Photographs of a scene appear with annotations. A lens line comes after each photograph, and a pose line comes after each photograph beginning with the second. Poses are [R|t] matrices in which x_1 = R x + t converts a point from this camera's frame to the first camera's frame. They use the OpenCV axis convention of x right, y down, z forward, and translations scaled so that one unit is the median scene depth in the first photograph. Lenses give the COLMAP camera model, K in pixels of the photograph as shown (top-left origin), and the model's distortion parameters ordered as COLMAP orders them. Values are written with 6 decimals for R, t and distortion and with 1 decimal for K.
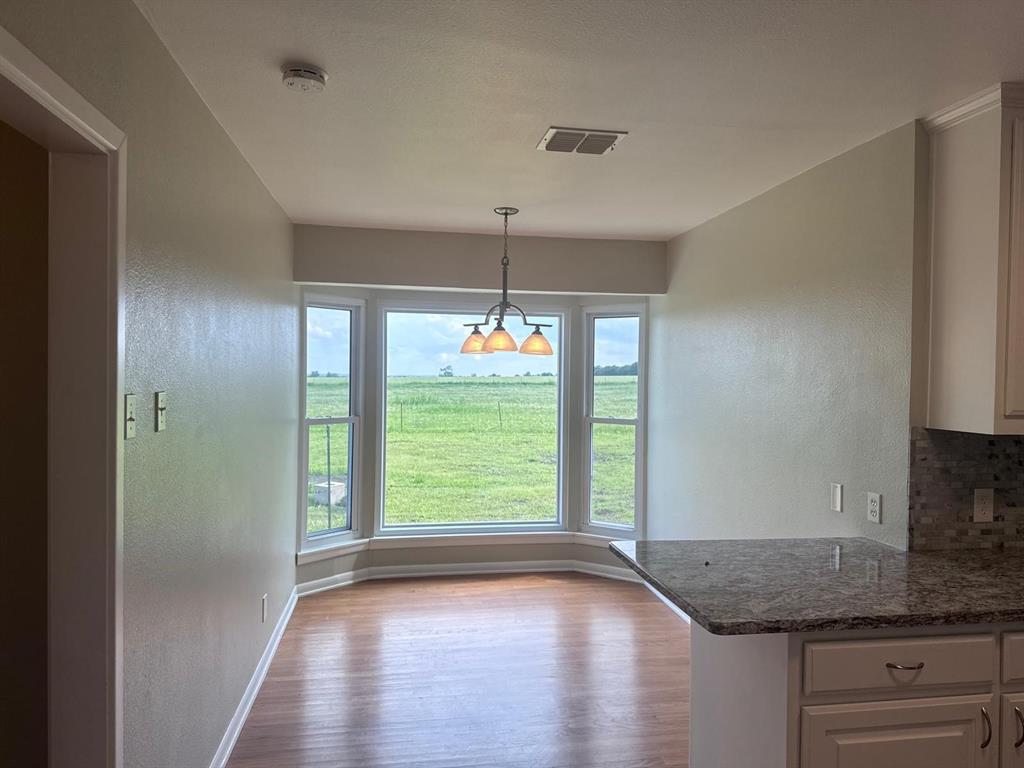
lens RADIAL K [[724.5, 0, 517.7], [0, 724.5, 389.2], [0, 0, 1]] dist [0.036169, -0.038550]
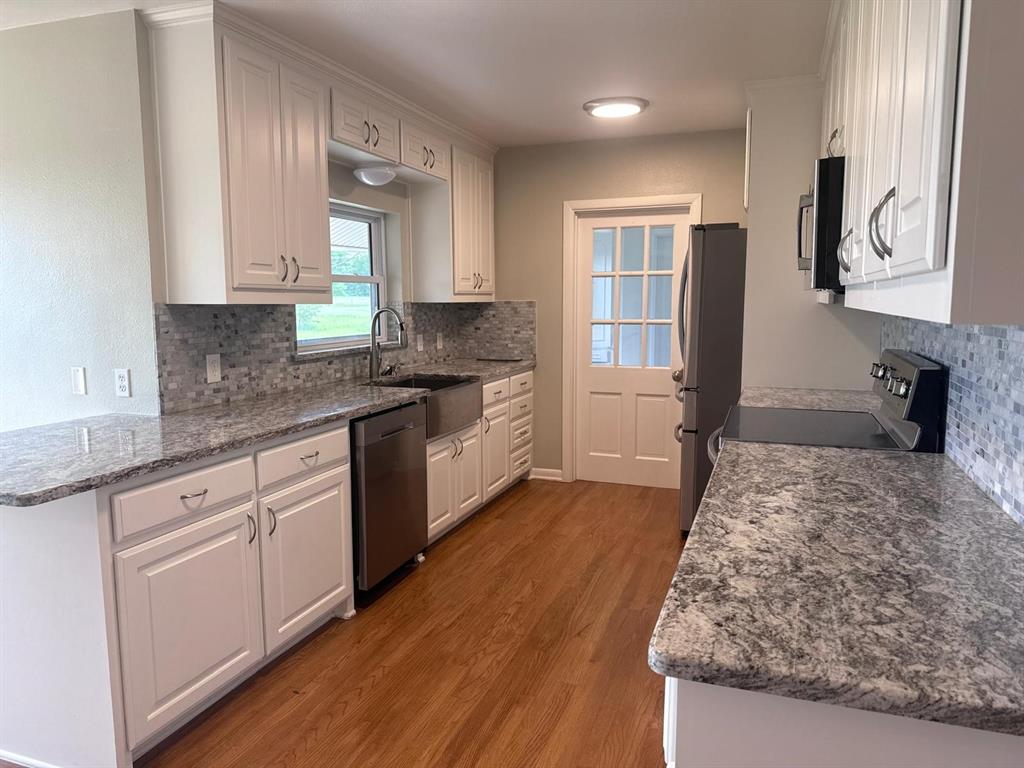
lens RADIAL K [[724.5, 0, 517.7], [0, 724.5, 389.2], [0, 0, 1]] dist [0.036169, -0.038550]
pose [[0.482721, -0.119566, 0.867574, -0.173506], [0.023709, 0.992058, 0.123530, 0.060165], [-0.875453, -0.039061, 0.481722, -0.016244]]
